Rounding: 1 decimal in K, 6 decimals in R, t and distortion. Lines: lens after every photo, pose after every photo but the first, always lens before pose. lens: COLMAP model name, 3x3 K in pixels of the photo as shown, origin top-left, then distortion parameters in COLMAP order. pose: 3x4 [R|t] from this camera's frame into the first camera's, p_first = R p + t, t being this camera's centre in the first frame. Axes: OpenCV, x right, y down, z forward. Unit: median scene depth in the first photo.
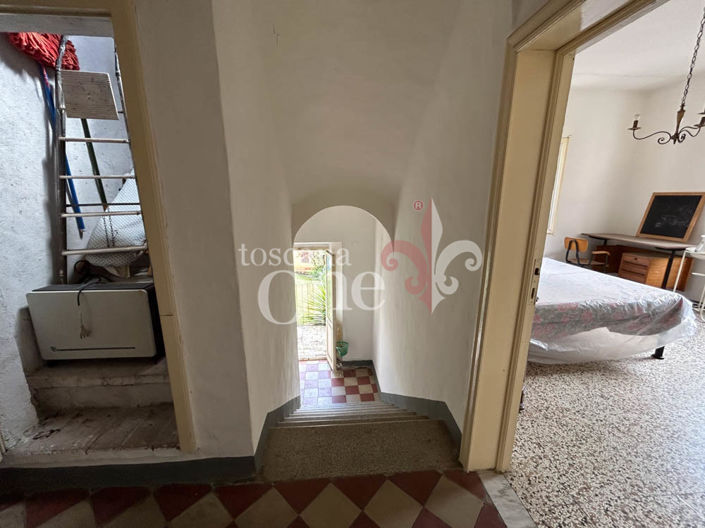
lens RADIAL K [[285.3, 0, 349.6], [0, 285.3, 260.6], [0, 0, 1]] dist [-0.001217, -0.000477]
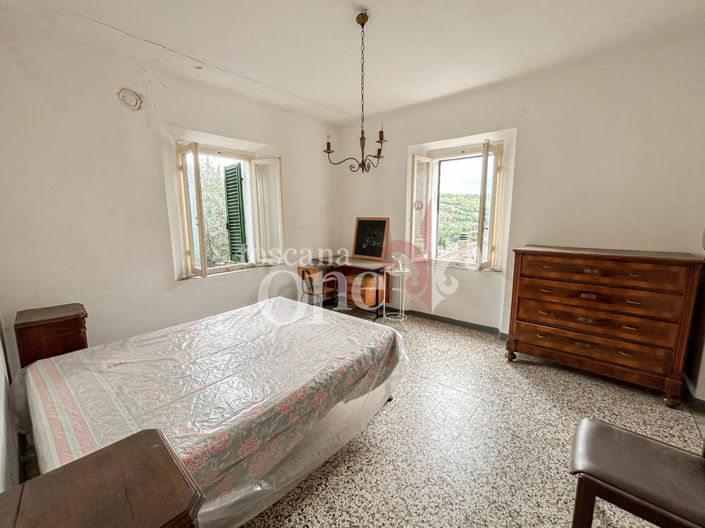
lens RADIAL K [[285.3, 0, 349.6], [0, 285.3, 260.6], [0, 0, 1]] dist [-0.001217, -0.000477]
pose [[0.713481, -0.120041, 0.690315, 0.427776], [0.163341, 0.986566, 0.002734, -0.134104], [-0.681370, 0.110806, 0.723503, 0.383540]]
